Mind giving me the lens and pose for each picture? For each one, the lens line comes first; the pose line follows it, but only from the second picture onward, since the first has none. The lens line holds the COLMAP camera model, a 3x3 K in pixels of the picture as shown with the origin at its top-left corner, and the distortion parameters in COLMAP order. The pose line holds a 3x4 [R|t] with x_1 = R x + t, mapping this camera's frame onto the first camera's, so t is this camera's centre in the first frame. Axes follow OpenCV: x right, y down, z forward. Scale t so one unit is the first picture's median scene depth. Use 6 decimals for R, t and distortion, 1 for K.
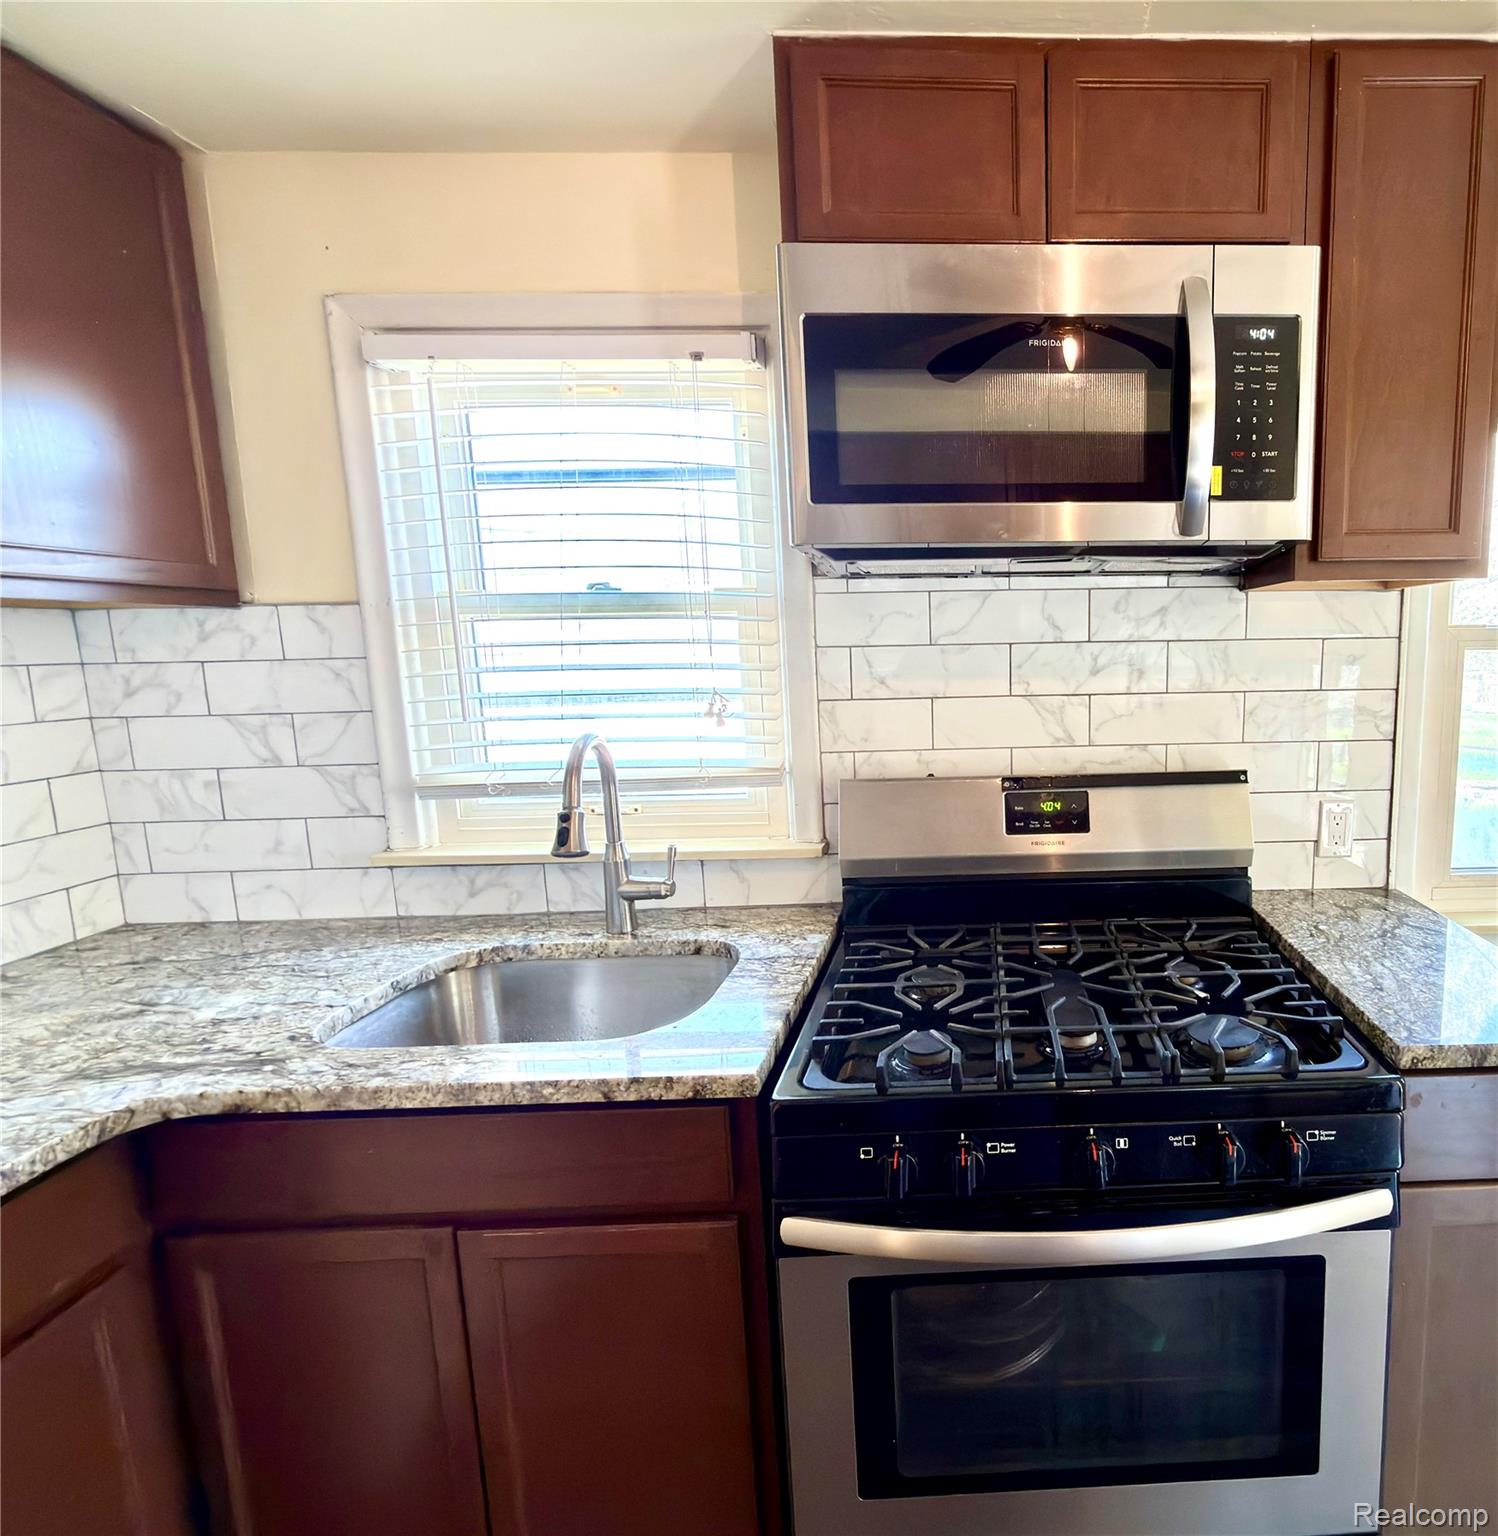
lens RADIAL K [[846.9, 0, 1001.6], [0, 846.9, 759.9], [0, 0, 1]] dist [0.008439, 0.001742]
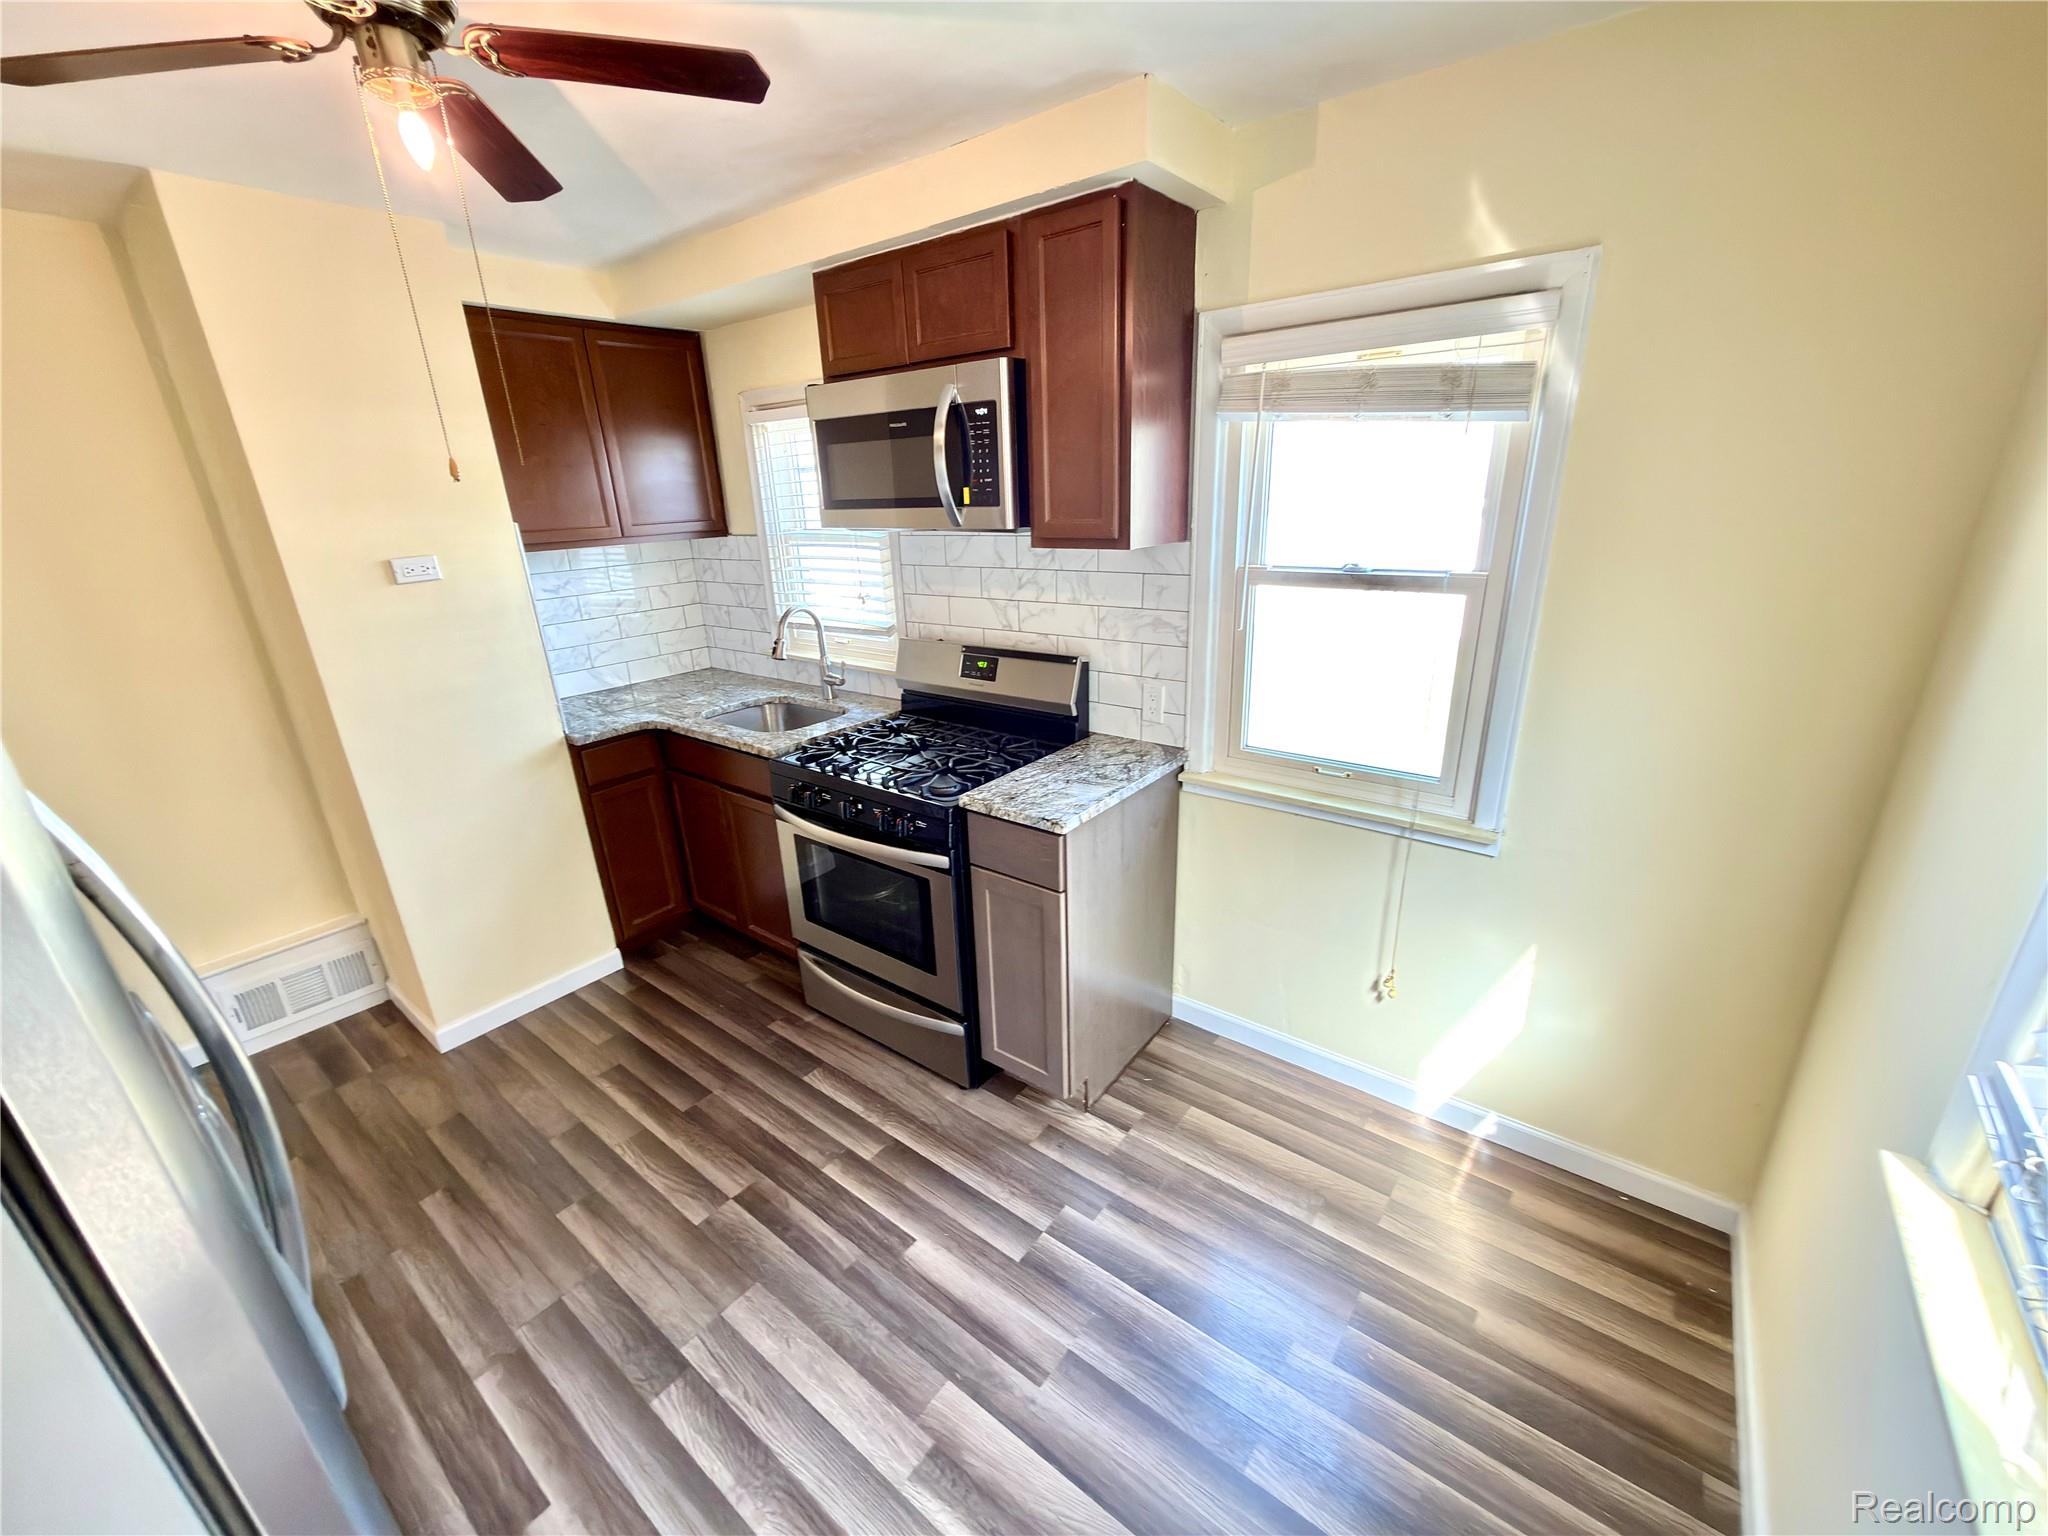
lens RADIAL K [[815.9, 0, 1029.5], [0, 815.9, 773.5], [0, 0, 1]] dist [0.000136, -0.000181]
pose [[0.777334, 0.200040, -0.596436, 1.202075], [-0.067334, 0.969106, 0.237274, -0.135427], [0.625474, -0.144280, 0.766789, -0.281703]]
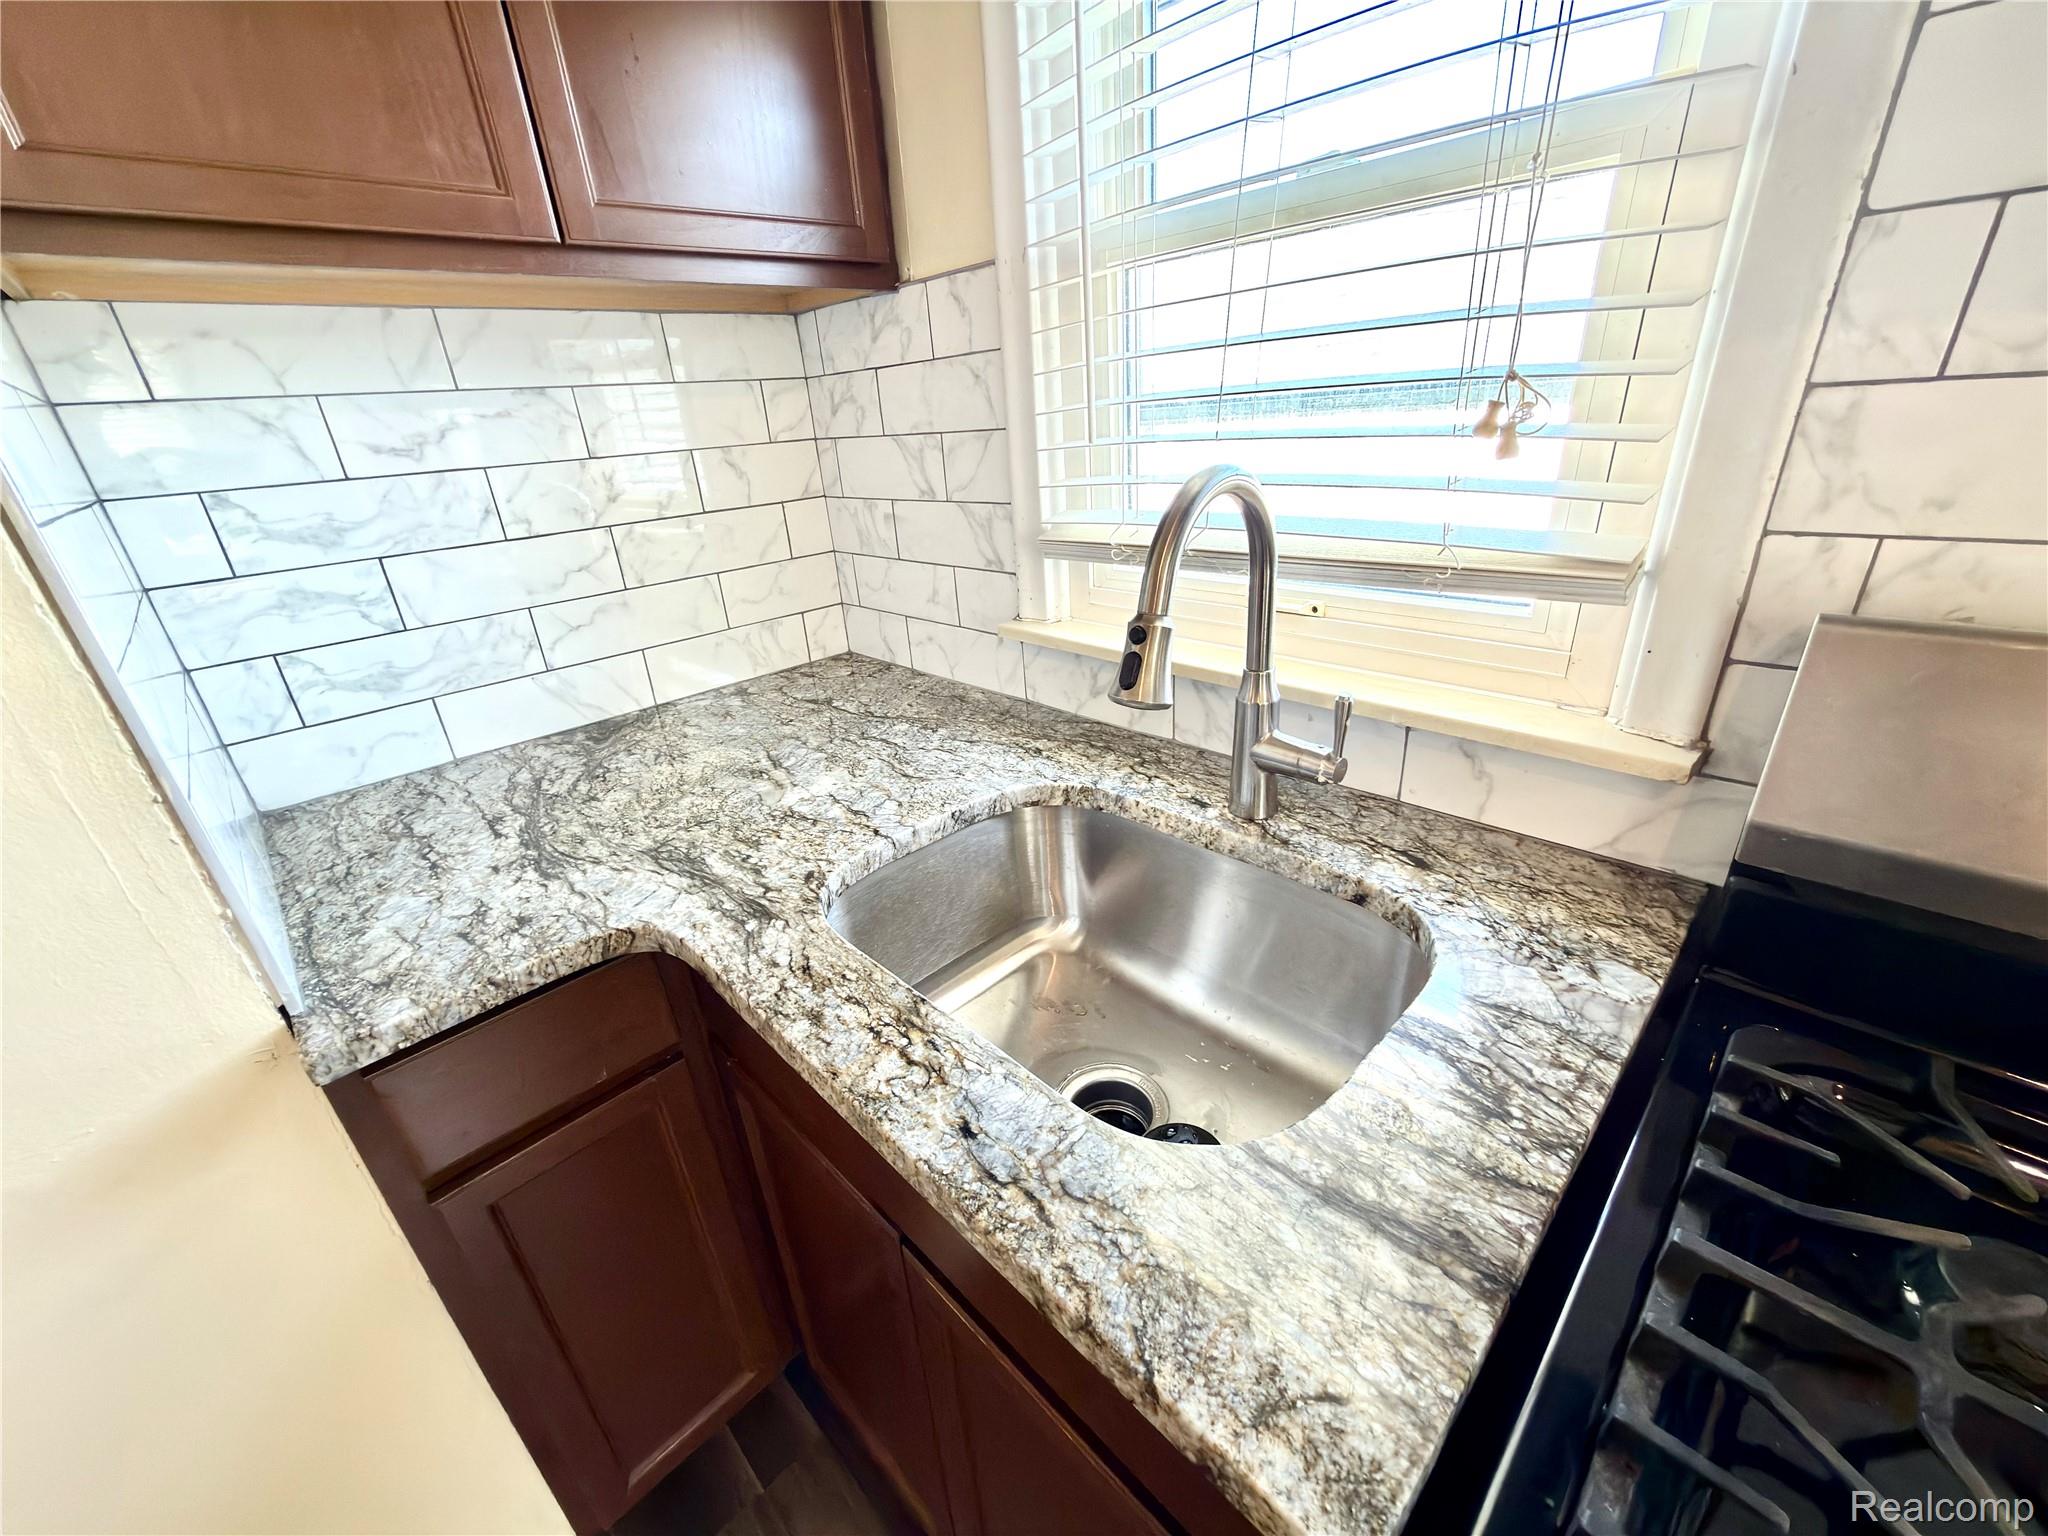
lens RADIAL K [[815.9, 0, 1032.2], [0, 815.9, 767.9], [0, 0, 1]] dist [0.000136, -0.000181]
pose [[0.682443, 0.272467, -0.678258, -0.165363], [-0.052050, 0.943686, 0.326722, -0.011898], [0.729084, -0.187666, 0.658194, 0.504841]]
